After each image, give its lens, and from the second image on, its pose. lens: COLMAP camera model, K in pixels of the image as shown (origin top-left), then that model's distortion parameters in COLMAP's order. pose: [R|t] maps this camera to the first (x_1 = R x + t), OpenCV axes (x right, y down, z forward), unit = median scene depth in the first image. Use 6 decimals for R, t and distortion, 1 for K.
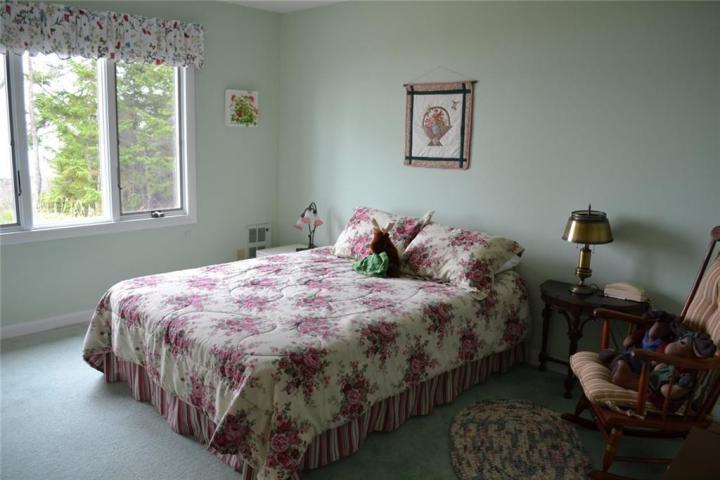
lens RADIAL K [[571.6, 0, 360.7], [0, 571.6, 239.1], [0, 0, 1]] dist [-0.086616, 0.016484]
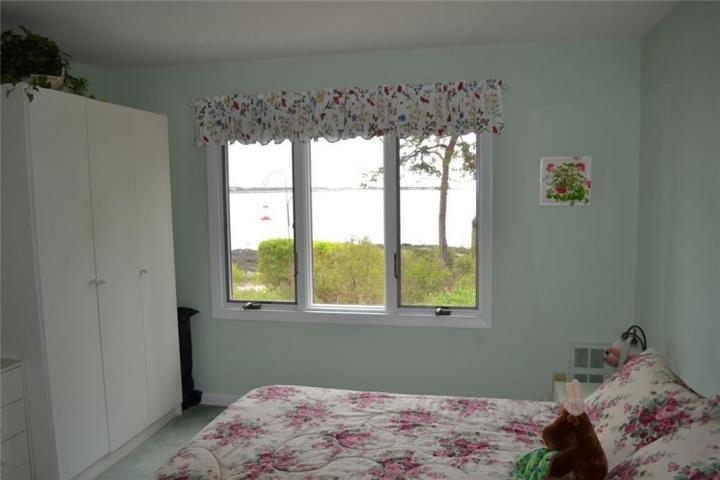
lens RADIAL K [[571.6, 0, 360.7], [0, 571.6, 241.5], [0, 0, 1]] dist [-0.086616, 0.016484]
pose [[0.521521, 0.035345, -0.852506, 0.323980], [-0.133237, 0.990258, -0.040452, -0.105442], [0.842772, 0.134682, 0.521149, 0.487761]]
